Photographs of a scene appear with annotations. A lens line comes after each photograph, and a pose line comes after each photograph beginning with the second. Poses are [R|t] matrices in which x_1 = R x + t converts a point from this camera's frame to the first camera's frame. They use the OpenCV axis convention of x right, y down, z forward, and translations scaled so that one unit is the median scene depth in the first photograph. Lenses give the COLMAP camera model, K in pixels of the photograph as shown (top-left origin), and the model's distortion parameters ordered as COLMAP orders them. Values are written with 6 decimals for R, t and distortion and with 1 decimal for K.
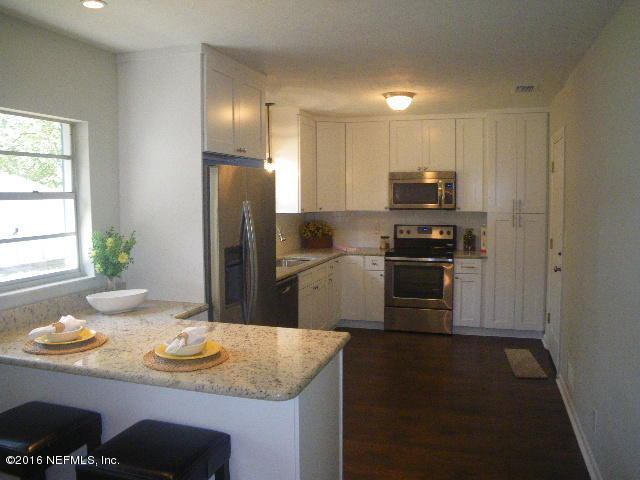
lens RADIAL K [[530.9, 0, 320.0], [0, 530.9, 240.0], [0, 0, 1]] dist [-0.165277, 0.093163]
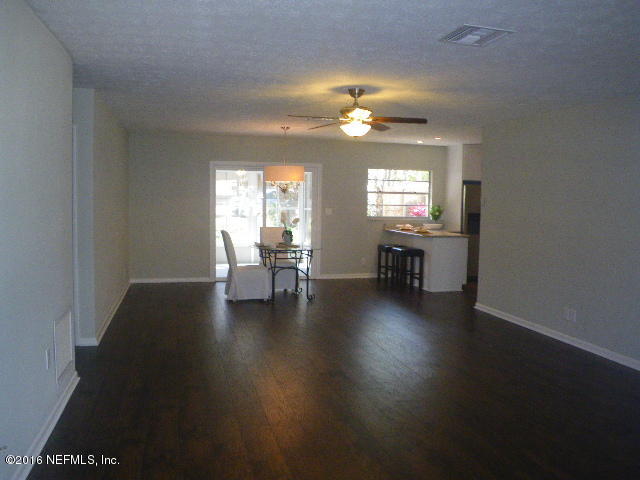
lens RADIAL K [[530.9, 0, 320.0], [0, 530.9, 240.0], [0, 0, 1]] dist [-0.165277, 0.093163]
pose [[0.525872, 0.078818, -0.846904, 1.198321], [-0.080042, 0.995864, 0.042981, 0.068559], [0.846789, 0.045186, 0.530006, -0.788819]]
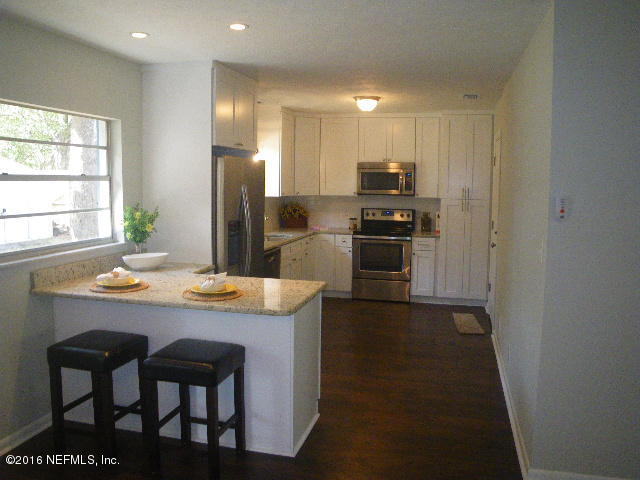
lens RADIAL K [[530.9, 0, 320.0], [0, 530.9, 240.0], [0, 0, 1]] dist [-0.165277, 0.093163]
pose [[0.998162, 0.011566, 0.059492, -0.022016], [-0.013068, 0.999604, 0.024922, 0.016546], [-0.059180, -0.025653, 0.997918, -0.185500]]
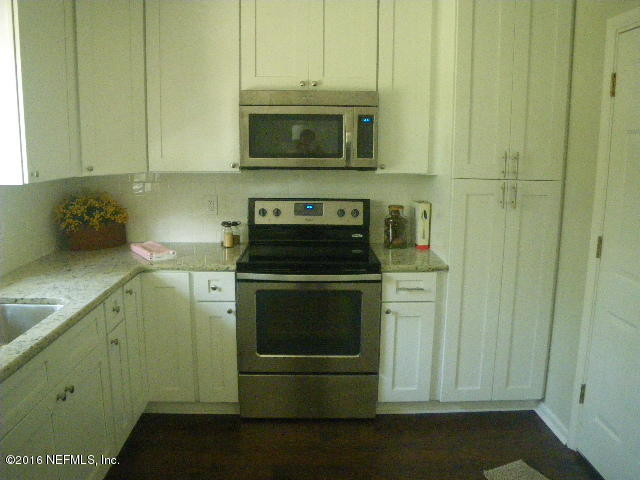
lens RADIAL K [[530.9, 0, 320.0], [0, 530.9, 240.0], [0, 0, 1]] dist [-0.165277, 0.093163]
pose [[0.945728, -0.043540, 0.322028, 0.052457], [0.012293, 0.995067, 0.098436, -0.049046], [-0.324726, -0.089135, 0.941599, 0.641583]]
